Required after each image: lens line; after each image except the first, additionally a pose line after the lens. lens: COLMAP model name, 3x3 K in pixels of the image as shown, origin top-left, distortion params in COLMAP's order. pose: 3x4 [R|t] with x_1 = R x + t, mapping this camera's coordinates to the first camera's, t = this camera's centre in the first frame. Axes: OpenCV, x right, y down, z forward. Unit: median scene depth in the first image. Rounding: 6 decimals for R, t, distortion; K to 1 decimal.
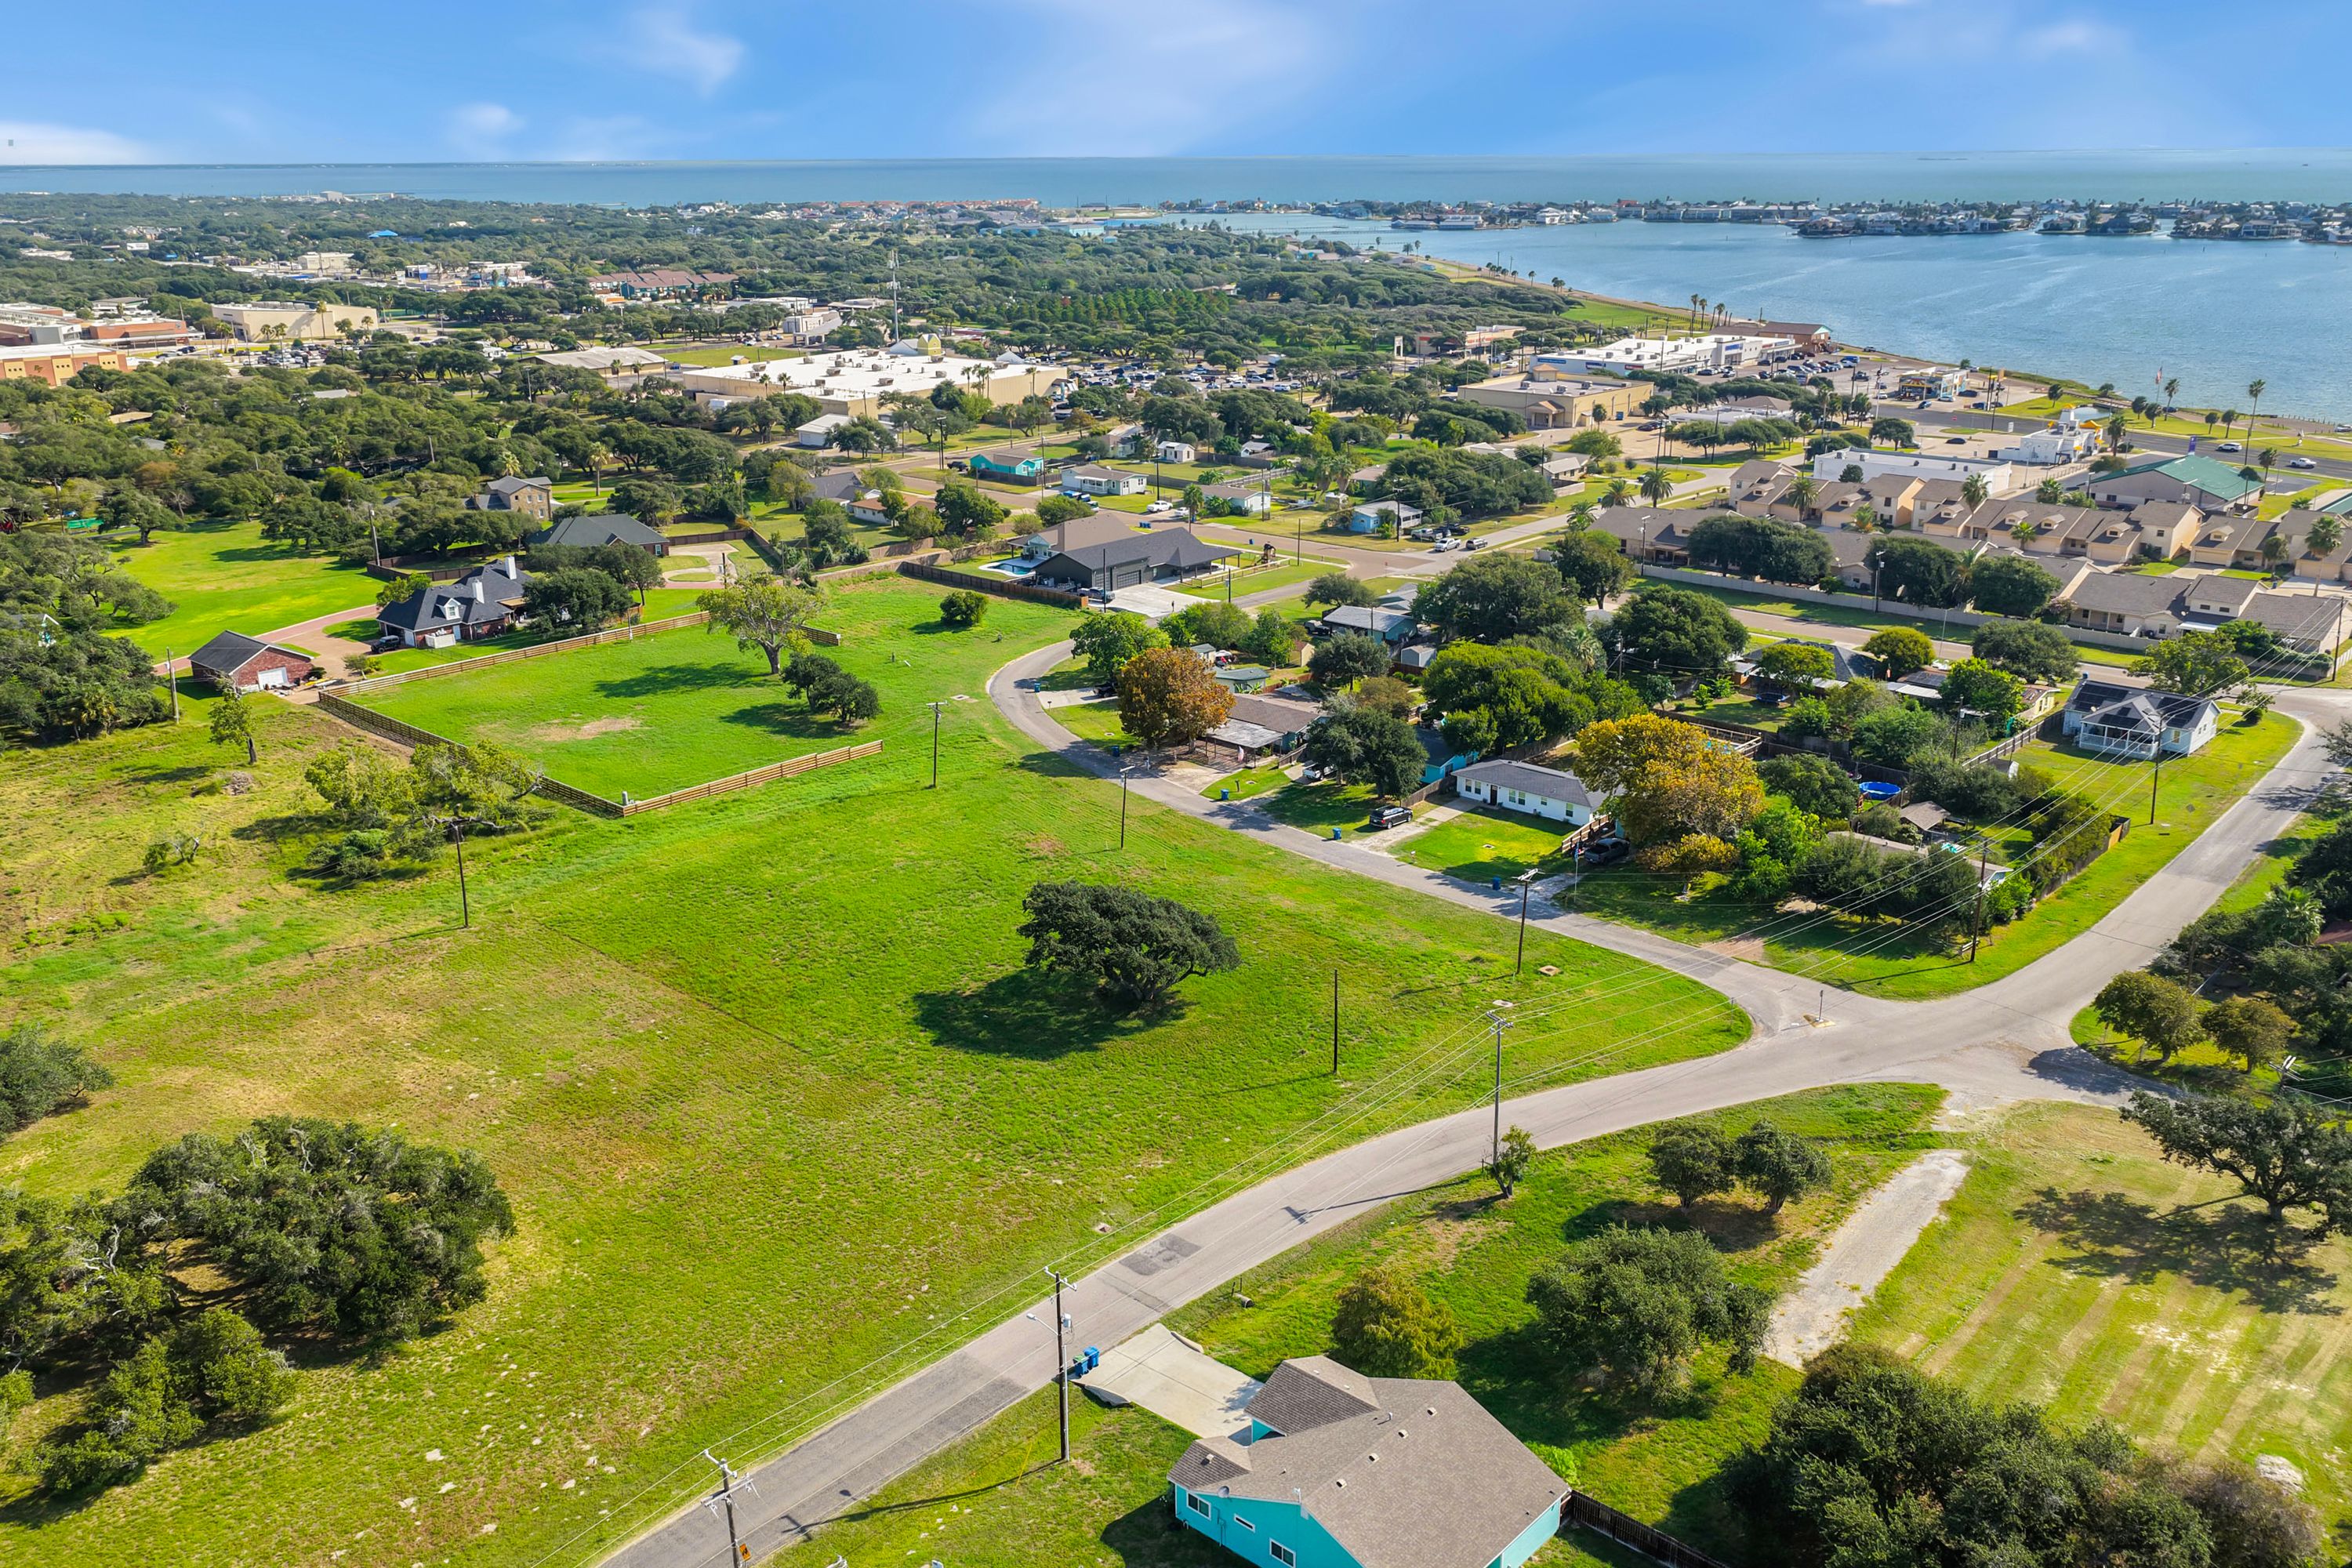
lens RADIAL K [[1961.9, 0, 1180.7], [0, 1961.9, 783.1], [0, 0, 1]] dist [-0.007137, 0.020766]
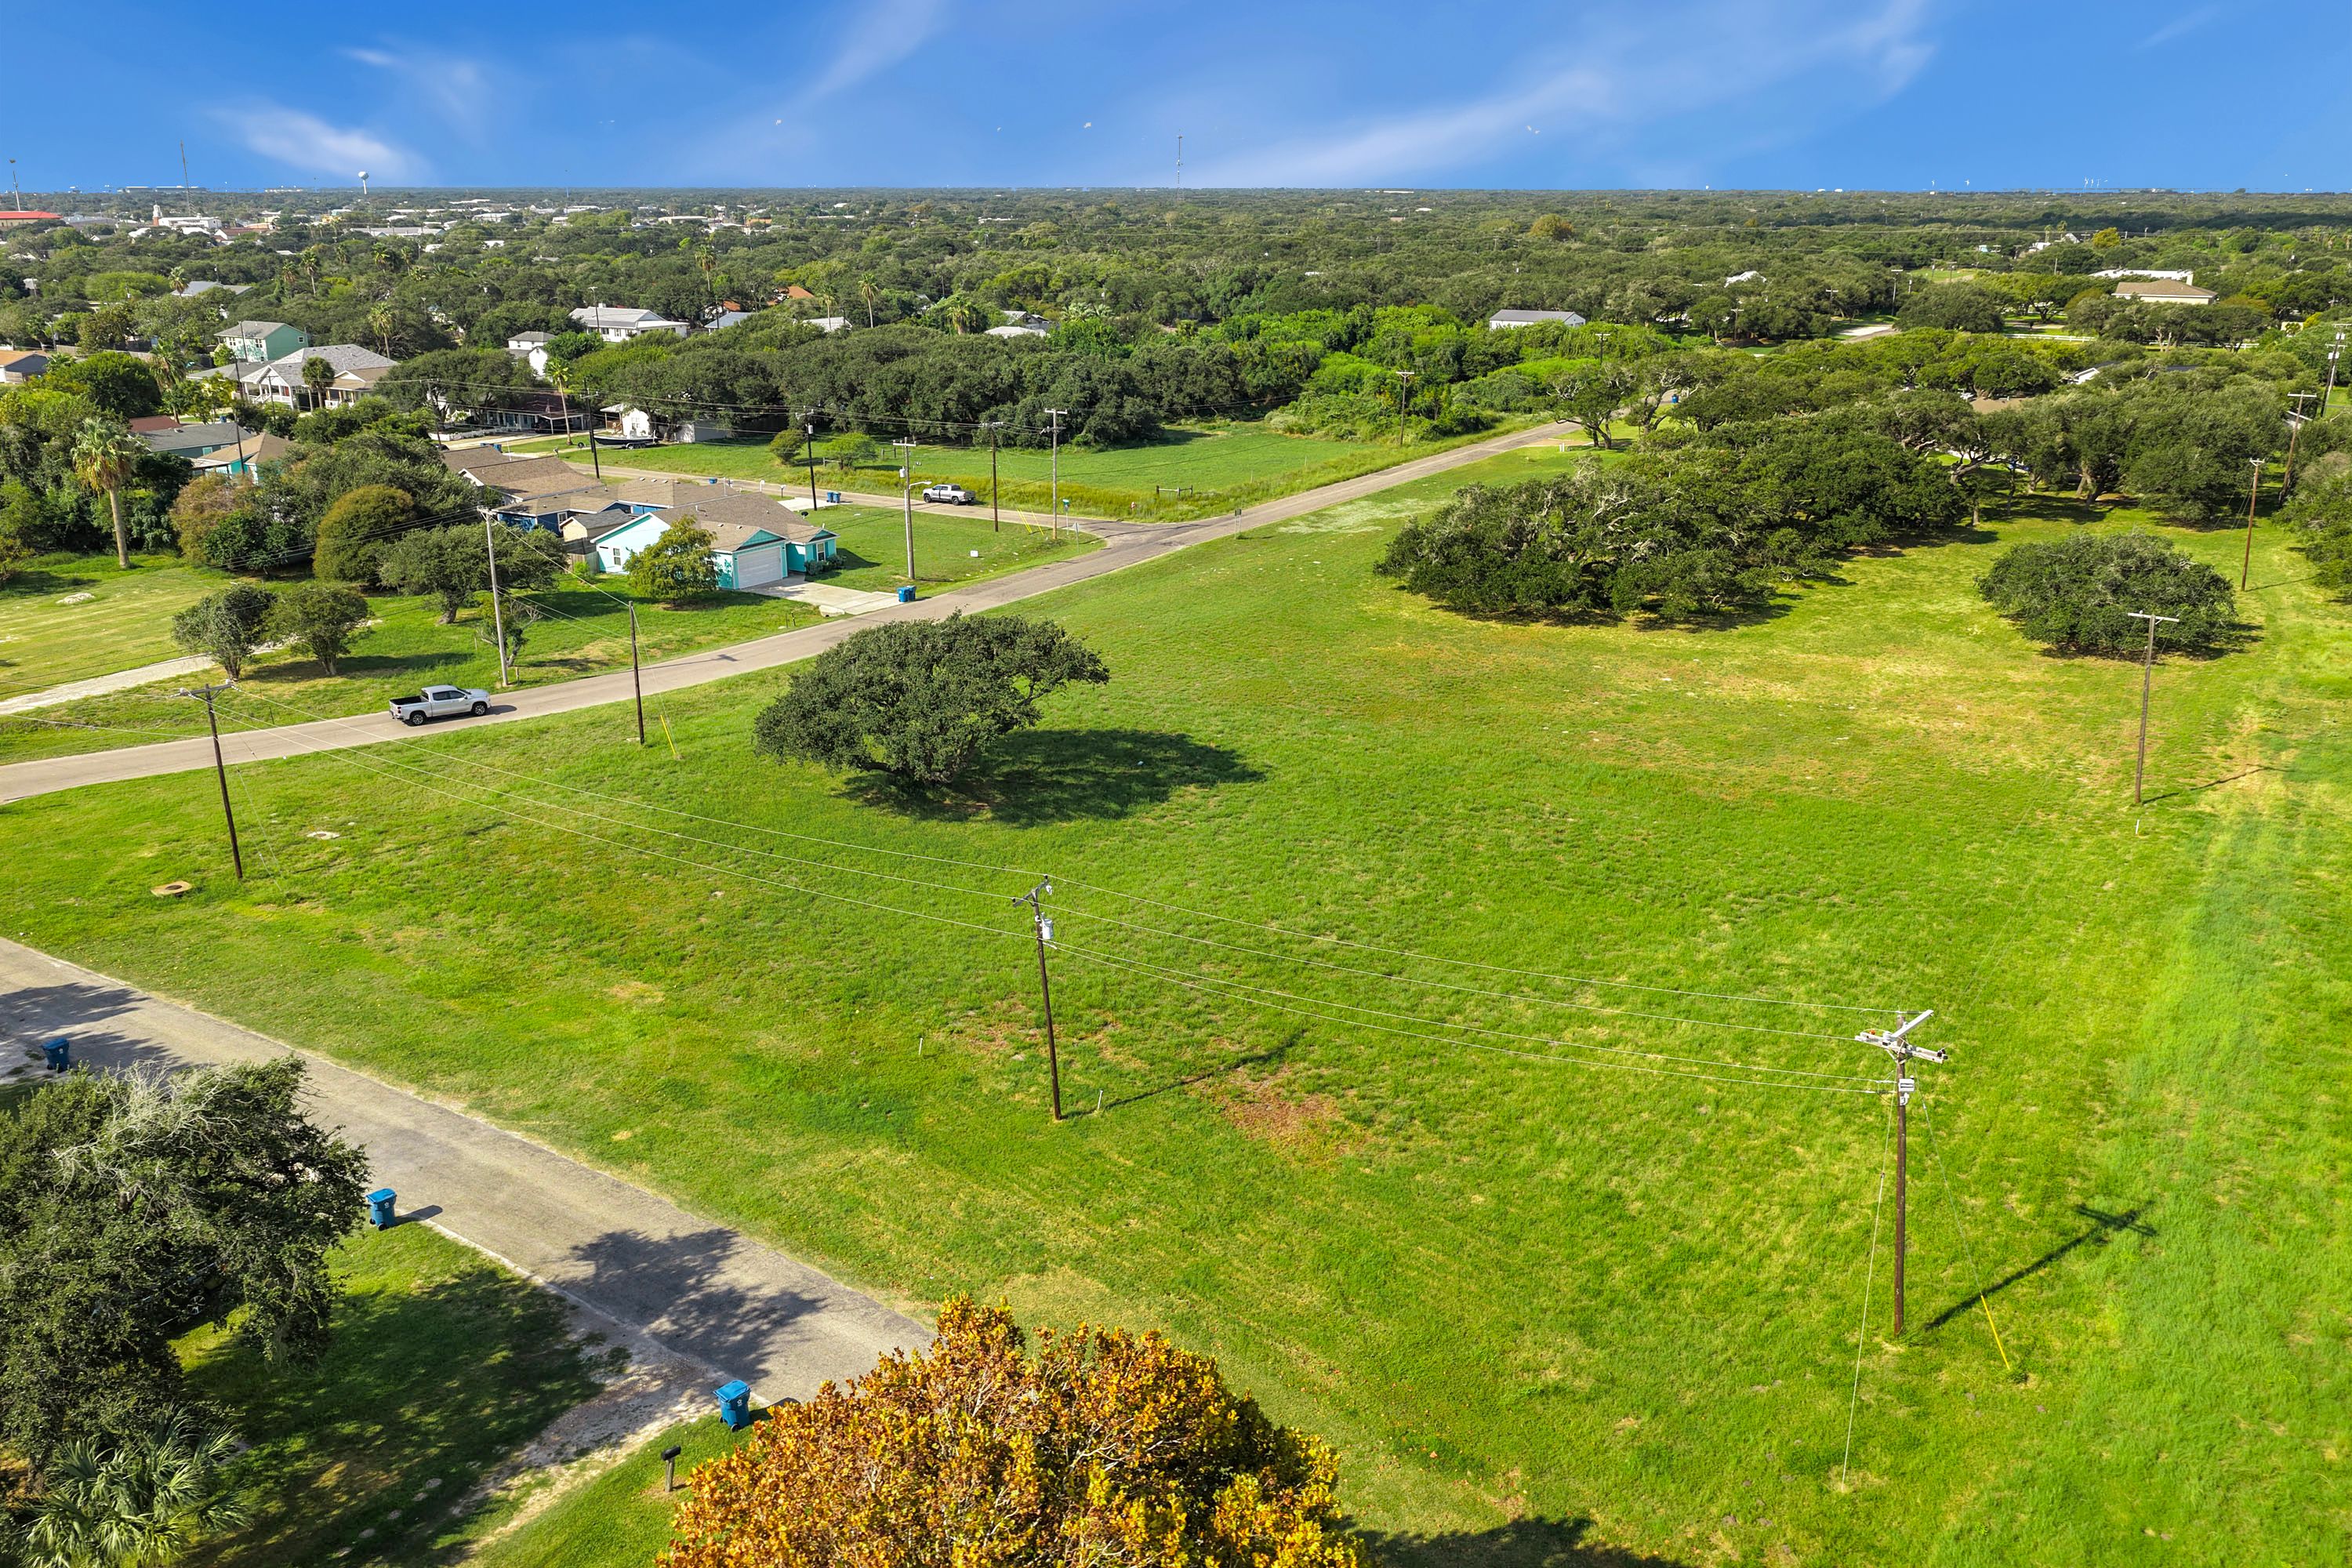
lens RADIAL K [[1950.4, 0, 1179.4], [0, 1950.4, 784.7], [0, 0, 1]] dist [-0.016324, 0.048394]
pose [[-0.982425, 0.063246, -0.175613, 0.005796], [-0.049483, 0.818930, 0.571757, -0.208390], [0.179977, 0.570398, -0.801408, 1.217819]]
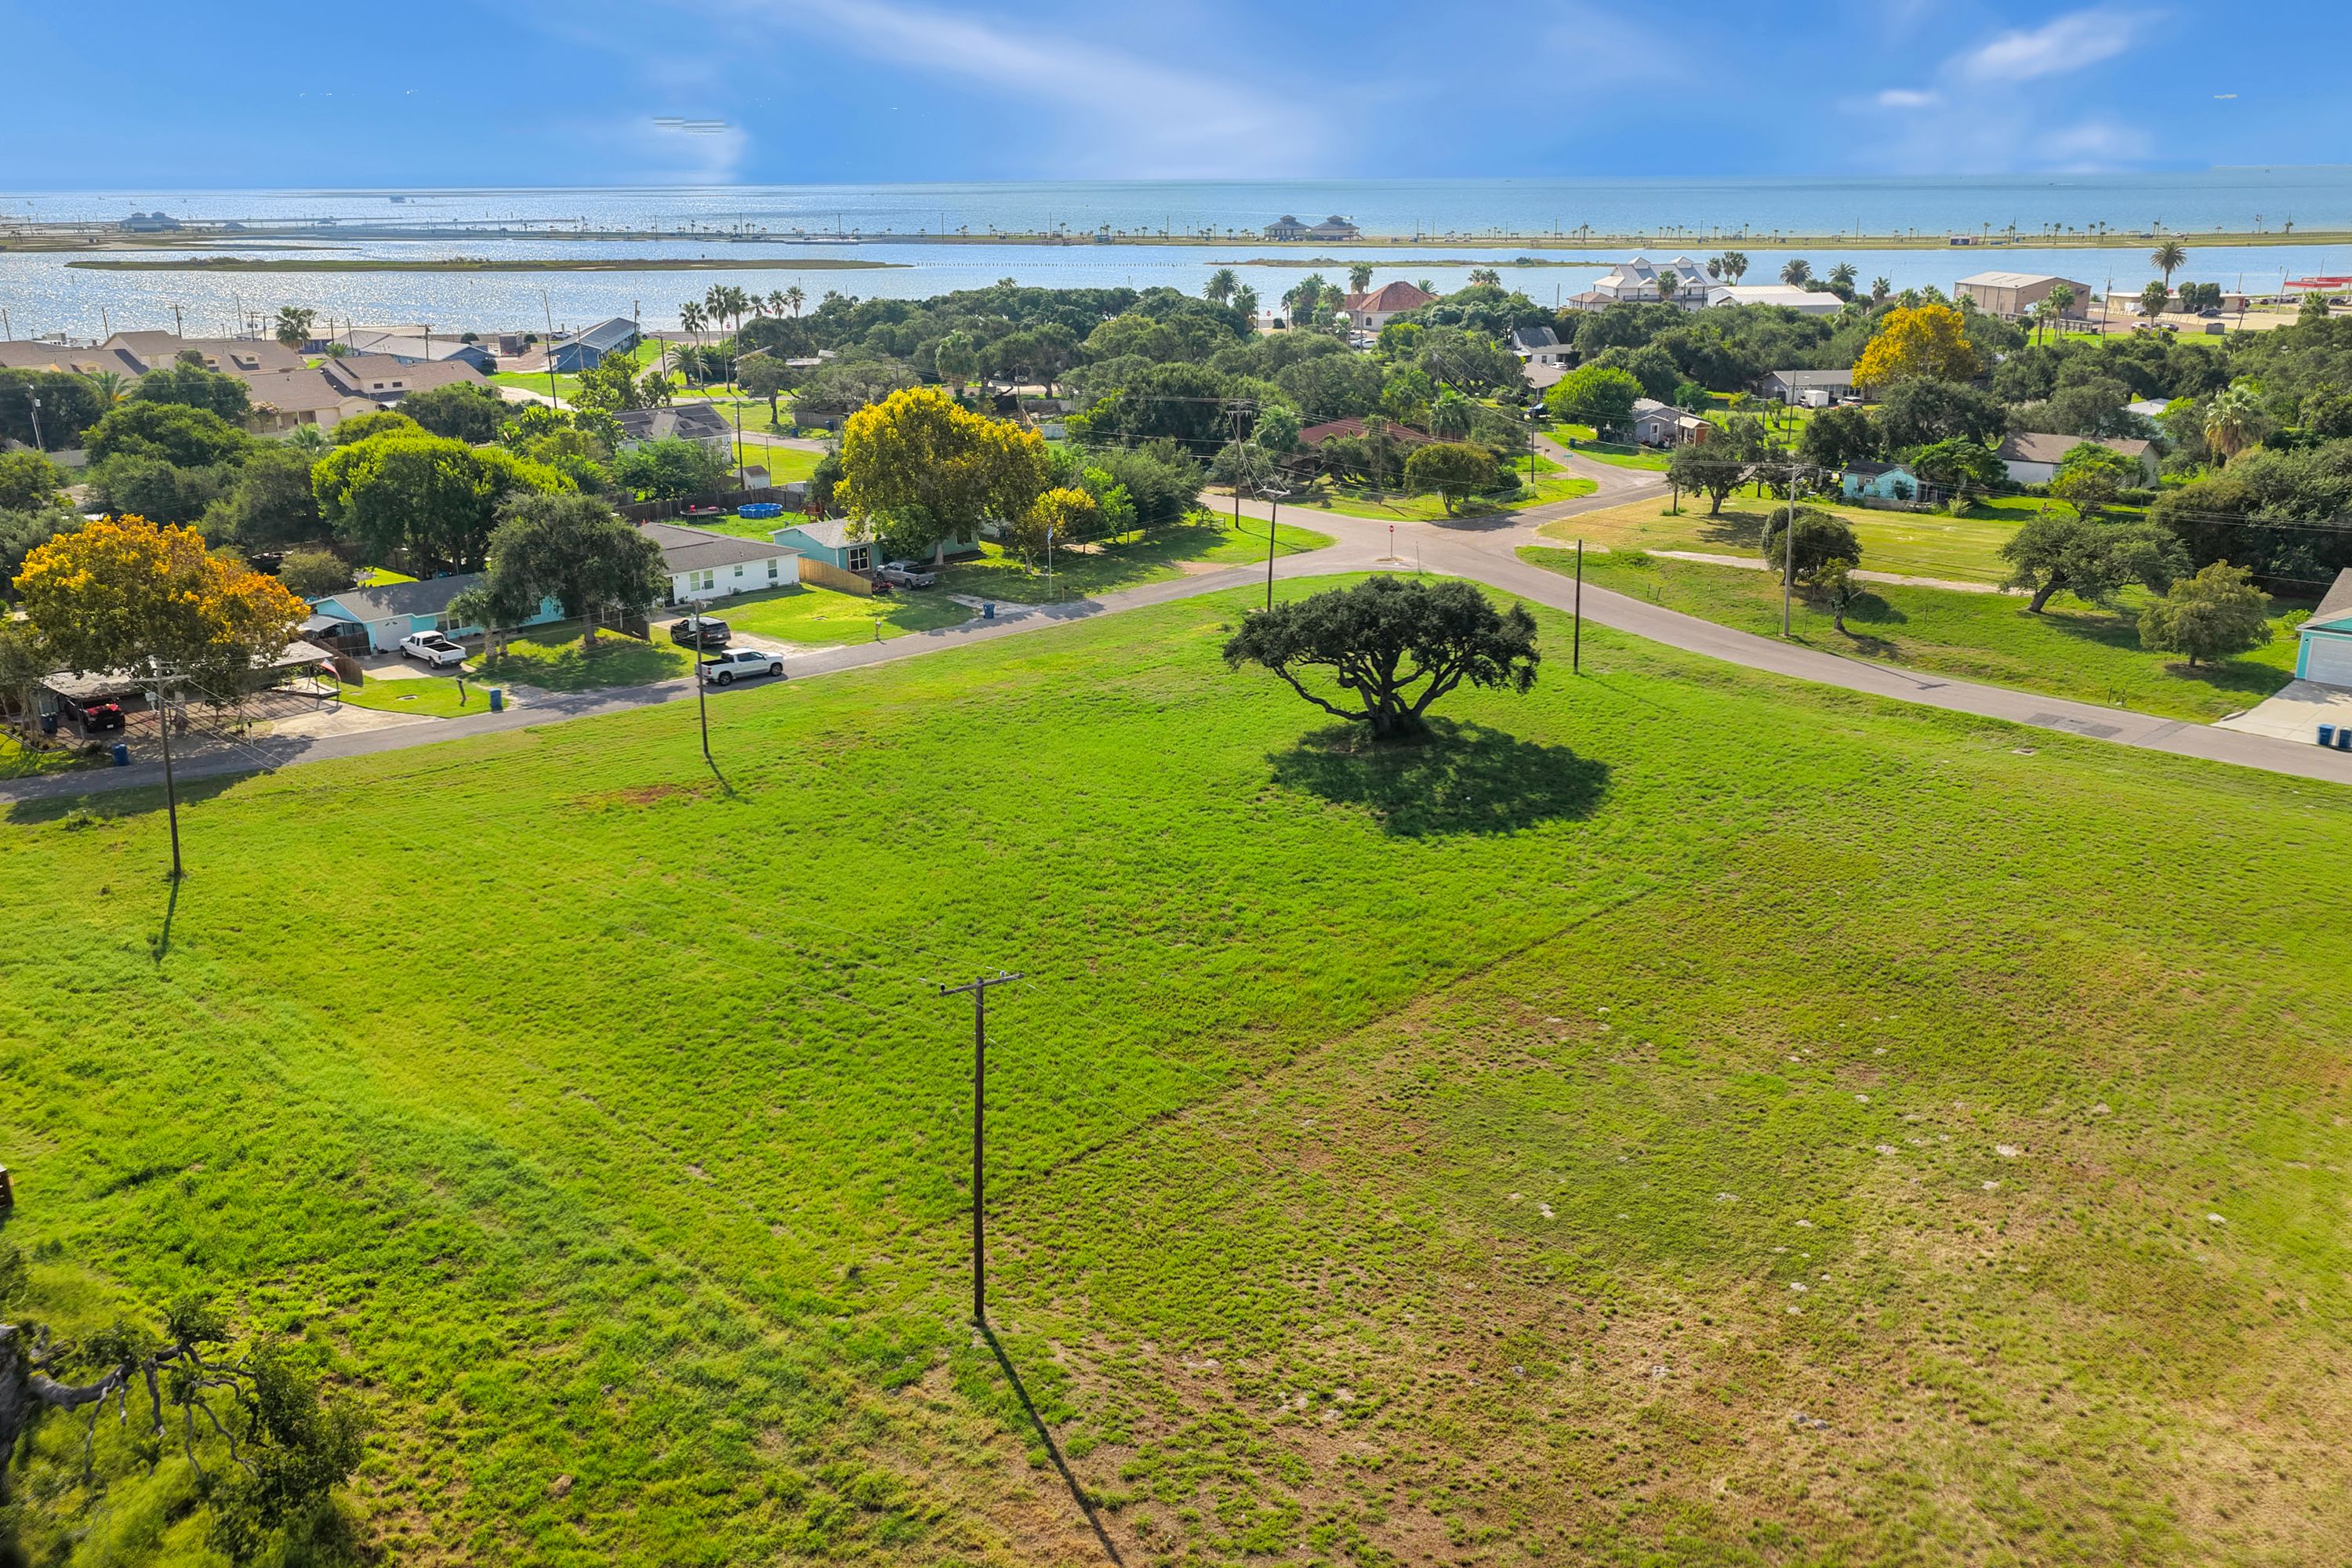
lens RADIAL K [[1987.3, 0, 1176.0], [0, 1987.3, 784.0], [0, 0, 1]] dist [-0.008531, 0.051927]
pose [[0.025630, -0.286381, 0.957773, -0.550198], [0.317189, 0.910911, 0.263880, -0.062905], [-0.948016, 0.297032, 0.114183, 0.794911]]
